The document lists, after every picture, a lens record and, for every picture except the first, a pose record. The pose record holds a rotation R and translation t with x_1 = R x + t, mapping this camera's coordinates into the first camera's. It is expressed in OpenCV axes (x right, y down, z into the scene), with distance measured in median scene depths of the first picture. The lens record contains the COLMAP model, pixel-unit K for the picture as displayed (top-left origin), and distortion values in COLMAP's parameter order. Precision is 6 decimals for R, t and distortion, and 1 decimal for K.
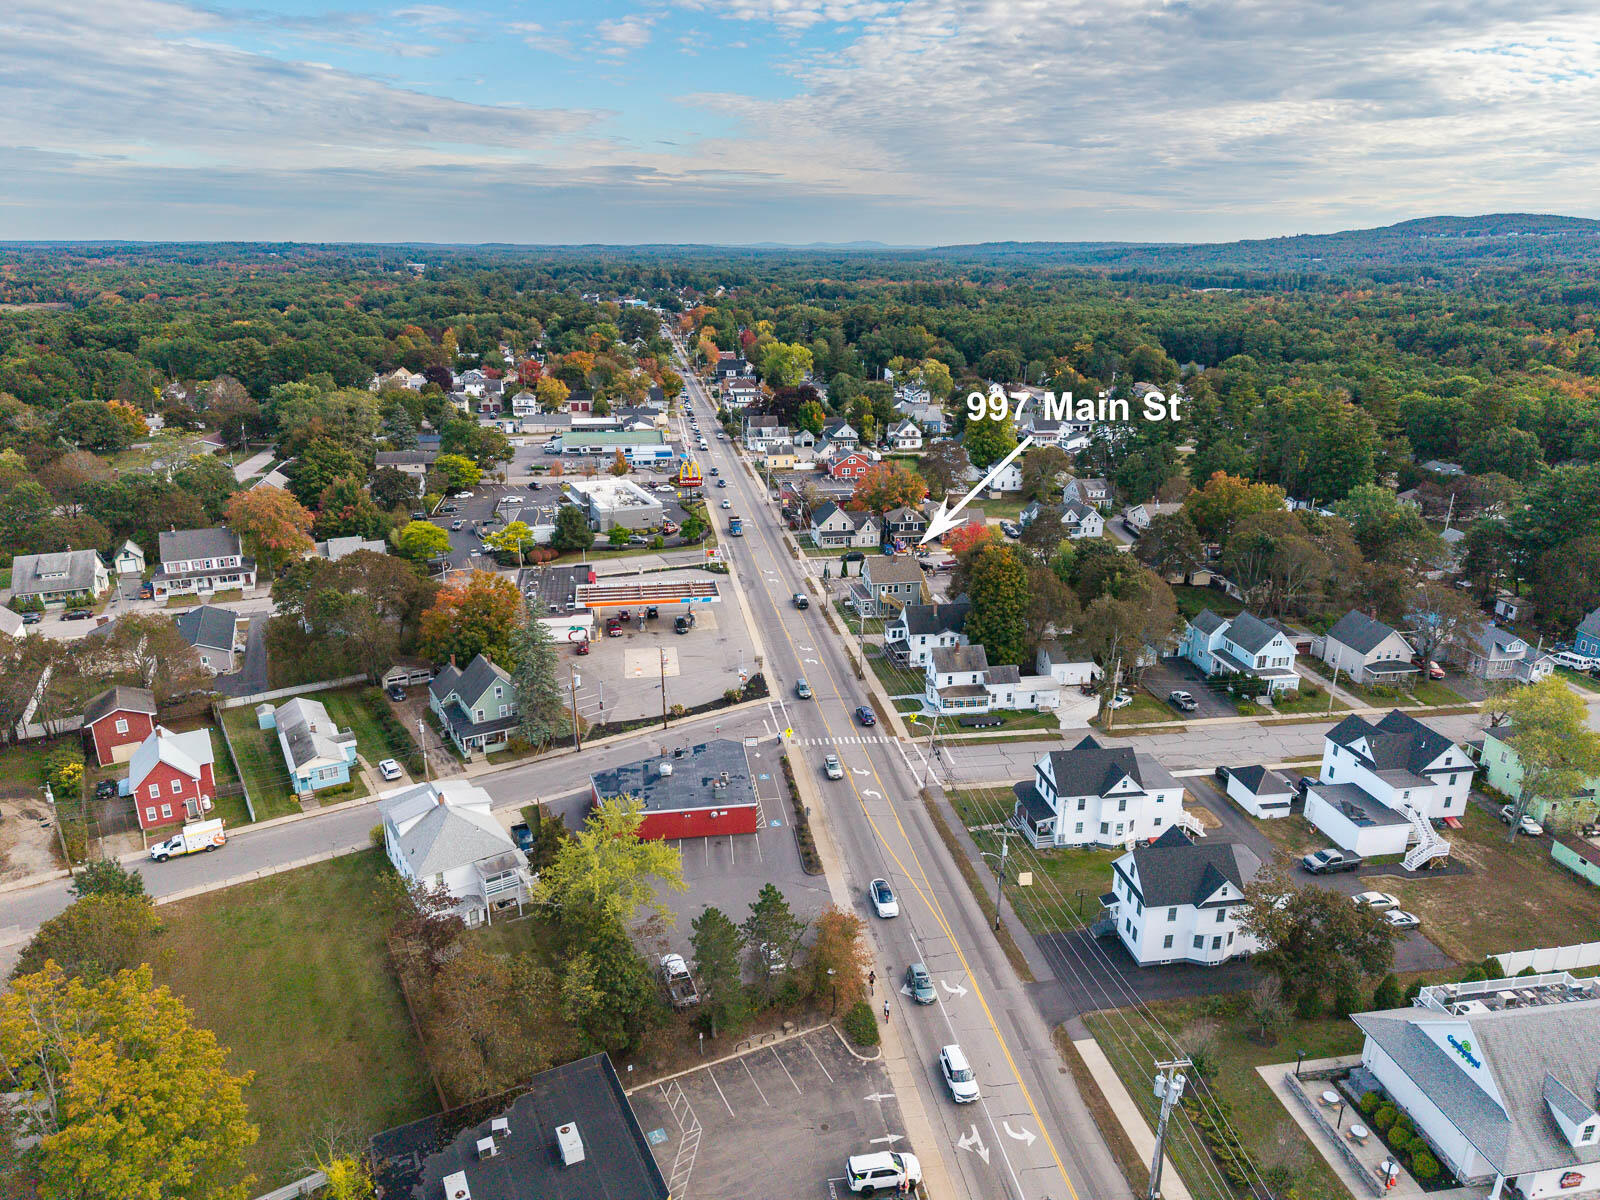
lens RADIAL K [[1077.2, 0, 806.2], [0, 1077.2, 599.9], [0, 0, 1]] dist [0.008156, -0.000501]
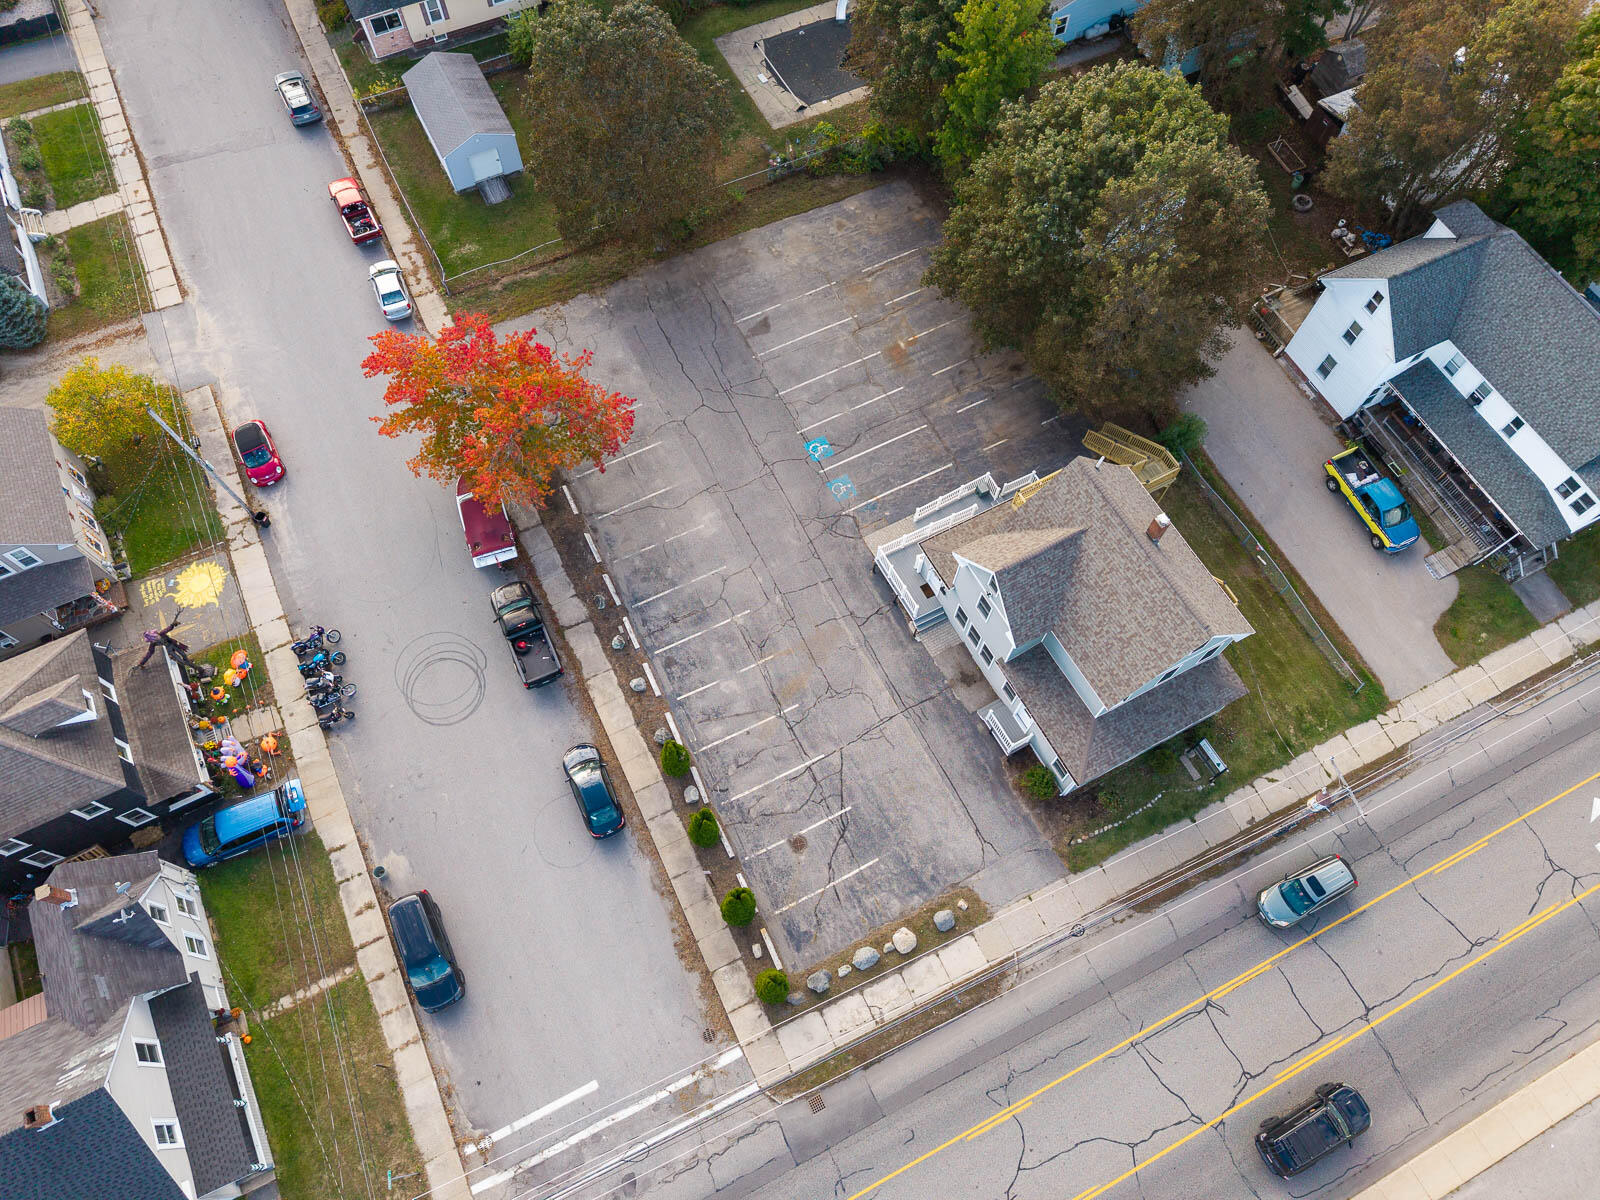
lens RADIAL K [[1063.0, 0, 799.8], [0, 1063.0, 604.7], [0, 0, 1]] dist [0.041657, -0.048621]
pose [[-0.291189, -0.871966, 0.393554, 0.000099], [0.287550, 0.312583, 0.905321, -0.159508], [-0.912428, 0.376786, 0.159714, 0.624997]]
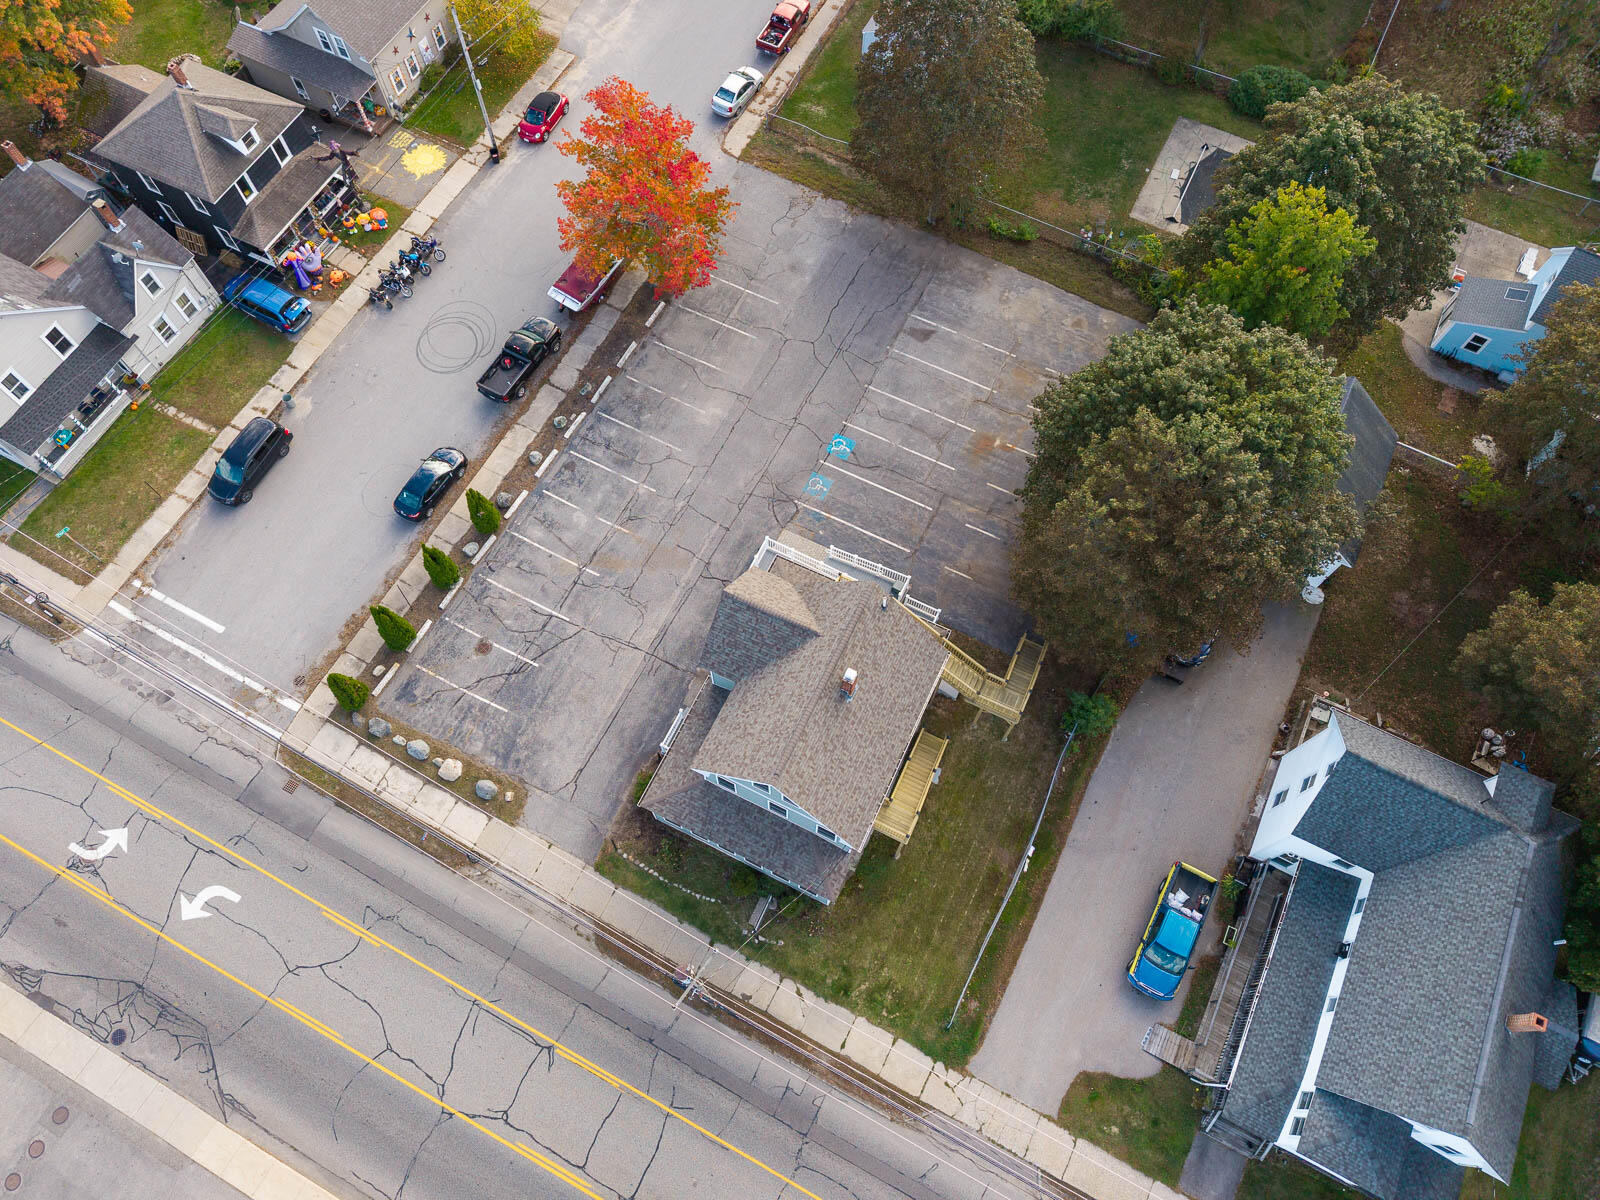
lens RADIAL K [[1067.5, 0, 797.9], [0, 1067.5, 605.9], [0, 0, 1]] dist [0.028421, -0.028161]
pose [[0.600015, -0.731895, 0.322974, 0.010797], [0.244205, 0.552024, 0.797266, -0.134215], [-0.761804, -0.399500, 0.509955, 0.543434]]
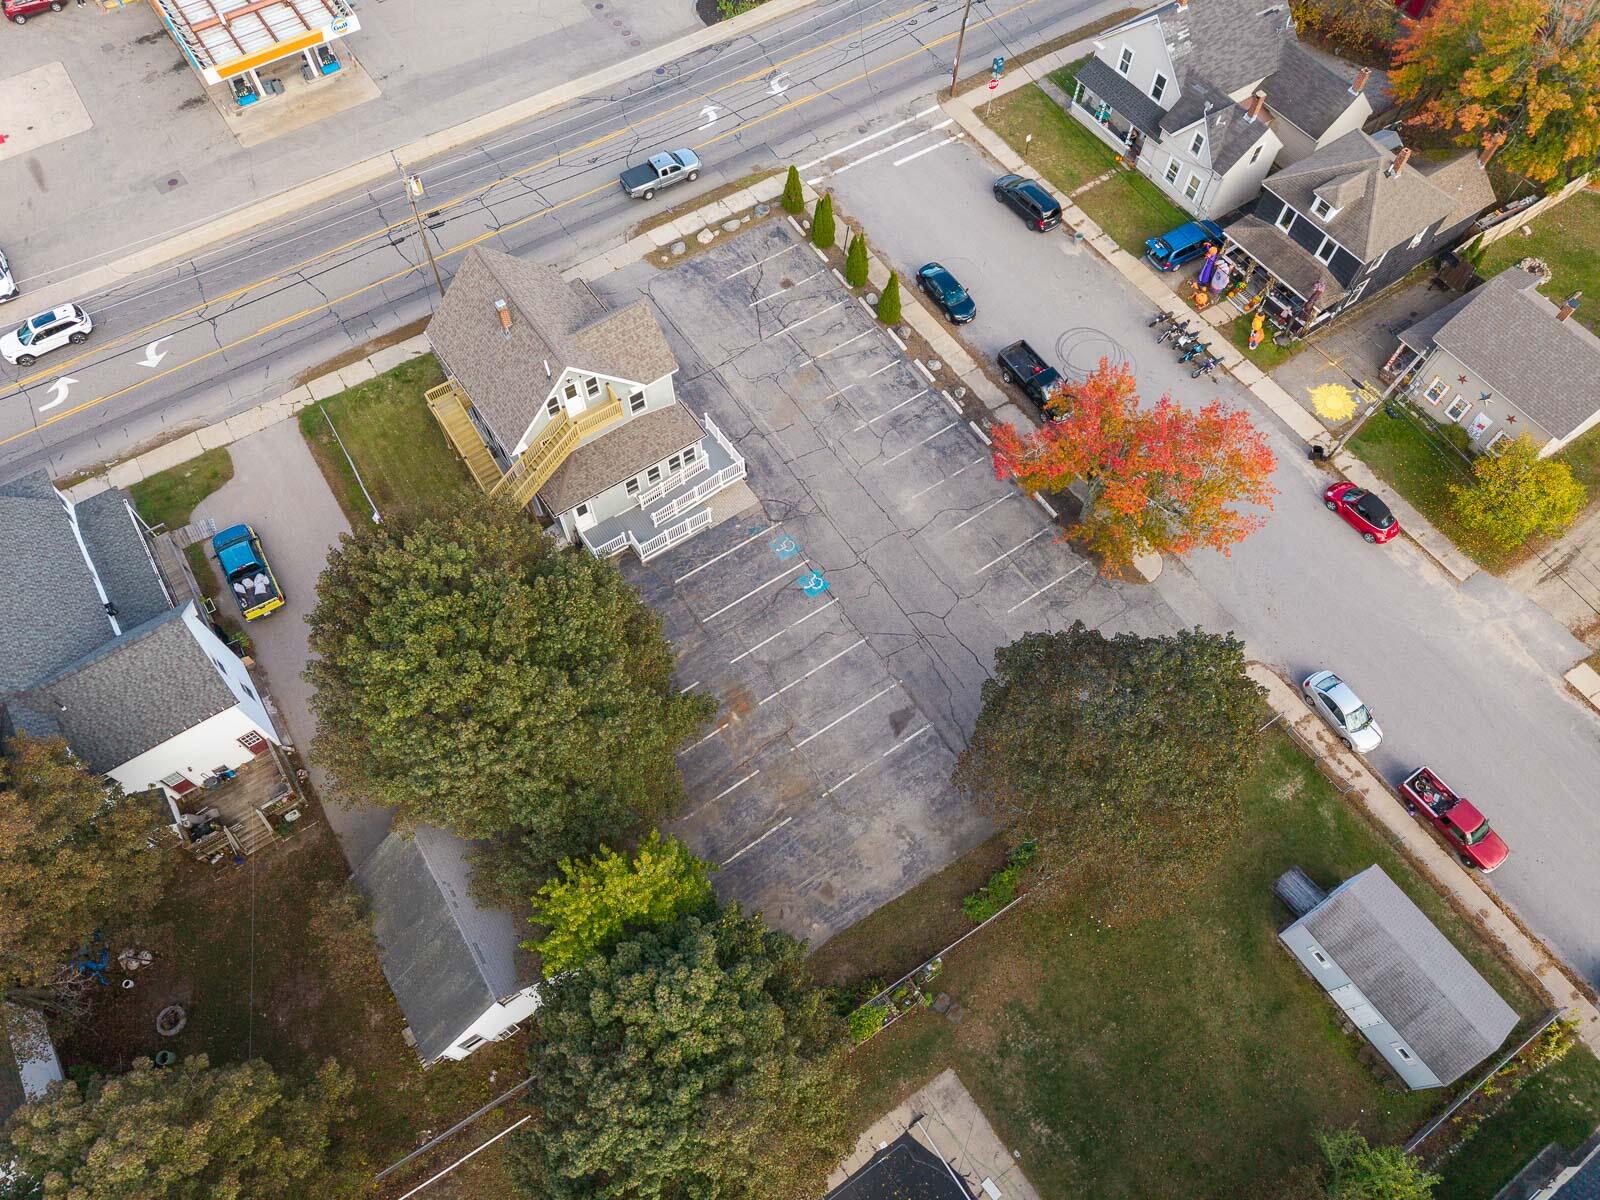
lens RADIAL K [[1067.5, 0, 797.9], [0, 1067.5, 605.9], [0, 0, 1]] dist [0.028421, -0.028161]
pose [[0.405375, 0.802090, -0.438545, 0.171865], [-0.290229, 0.567834, 0.770280, -0.134828], [0.866855, -0.184974, 0.462976, 0.557231]]
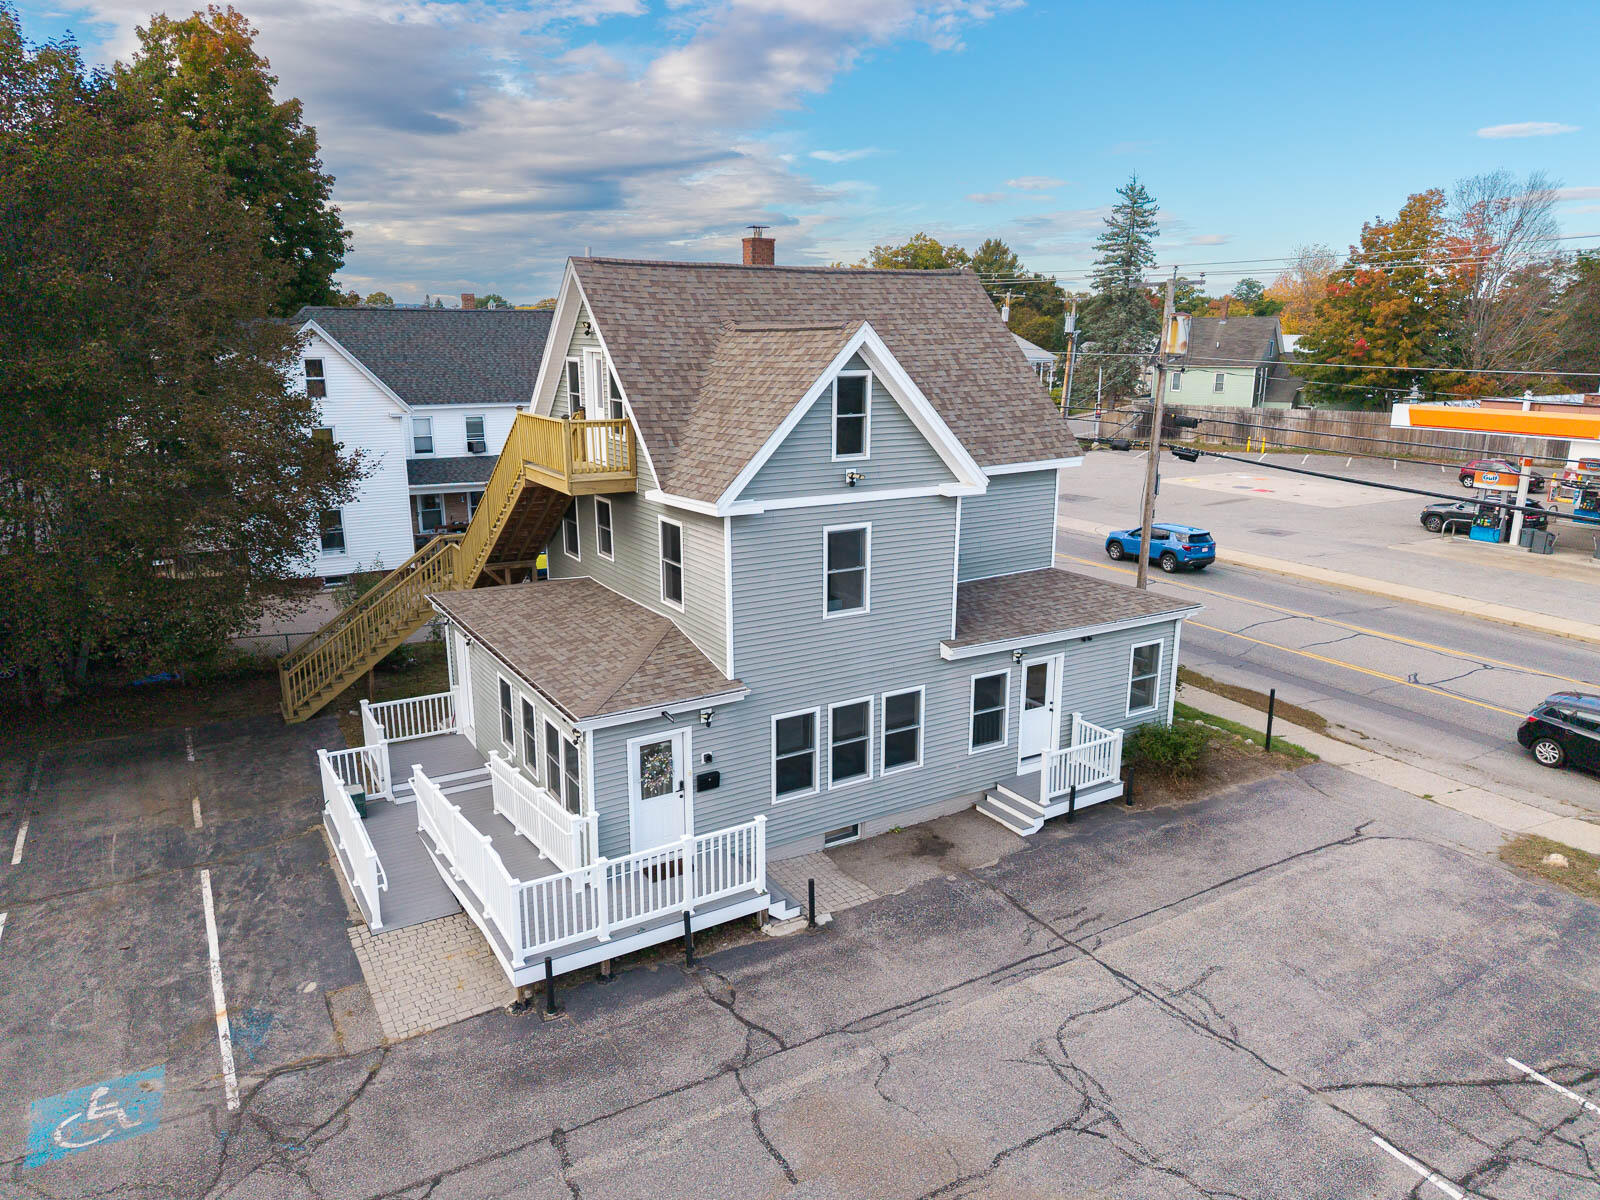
lens RADIAL K [[1077.2, 0, 806.2], [0, 1077.2, 599.9], [0, 0, 1]] dist [0.008156, -0.000501]
pose [[-0.937000, 0.072026, -0.341824, 0.072930], [-0.122383, 0.848817, 0.514327, -0.042274], [0.327191, 0.523758, -0.786526, 0.669285]]
